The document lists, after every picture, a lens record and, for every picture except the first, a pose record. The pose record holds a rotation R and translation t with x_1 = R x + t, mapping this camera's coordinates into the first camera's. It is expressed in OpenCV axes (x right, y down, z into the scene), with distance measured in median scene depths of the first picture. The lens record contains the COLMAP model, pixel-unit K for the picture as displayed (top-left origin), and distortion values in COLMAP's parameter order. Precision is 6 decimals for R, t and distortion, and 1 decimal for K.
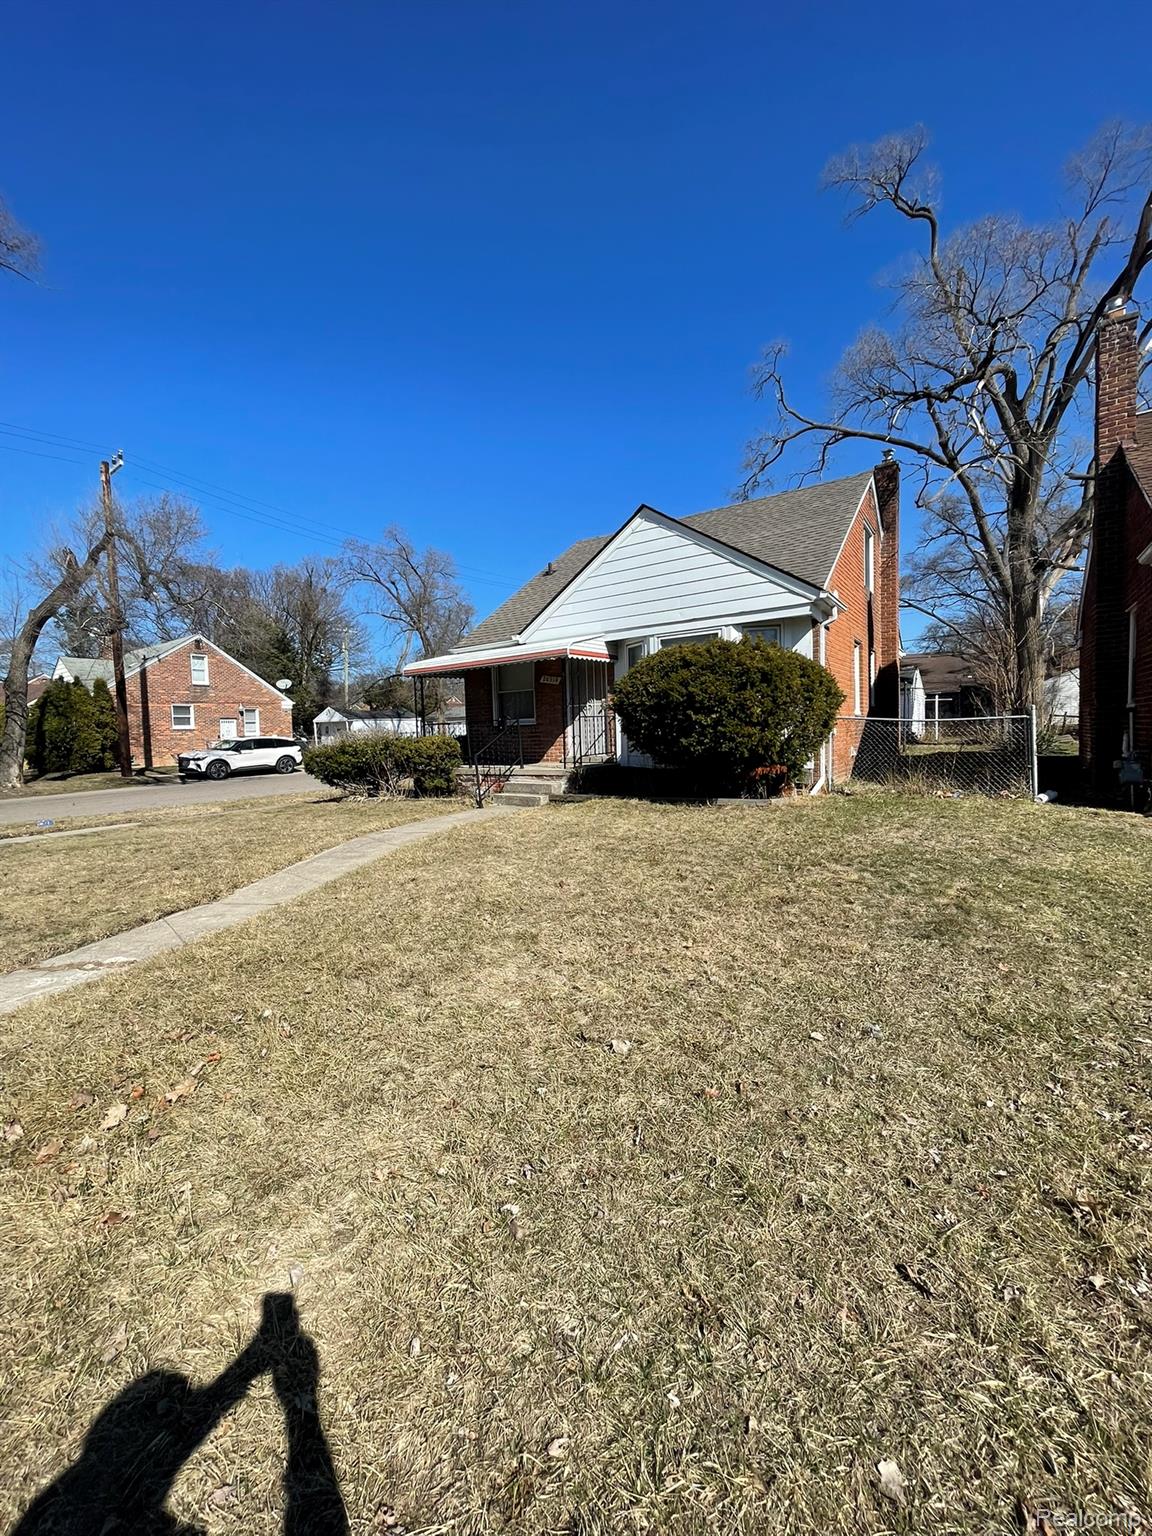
lens RADIAL K [[617.7, 0, 578.9], [0, 617.7, 772.5], [0, 0, 1]] dist [-0.003196, 0.000609]
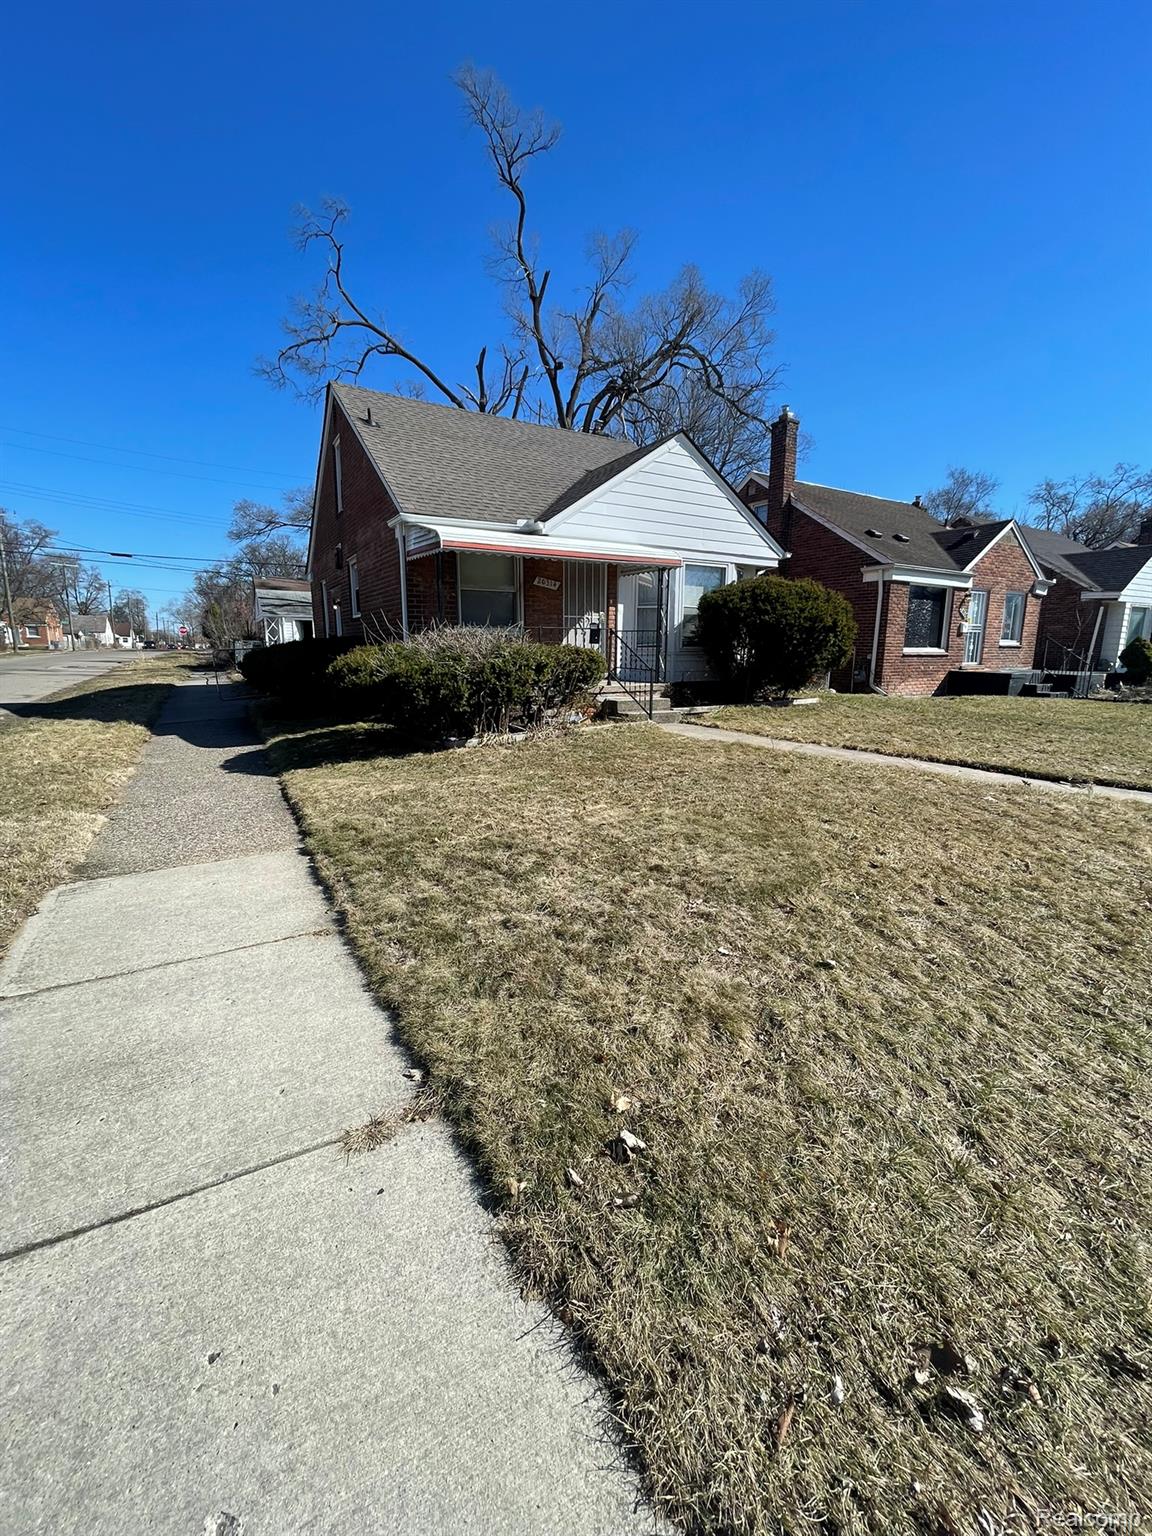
lens RADIAL K [[617.7, 0, 576.2], [0, 617.7, 774.1], [0, 0, 1]] dist [-0.003196, 0.000609]
pose [[0.403713, -0.149247, 0.902630, -1.259814], [0.044329, 0.988637, 0.143641, -0.012732], [-0.913811, -0.017977, 0.405742, 0.904389]]
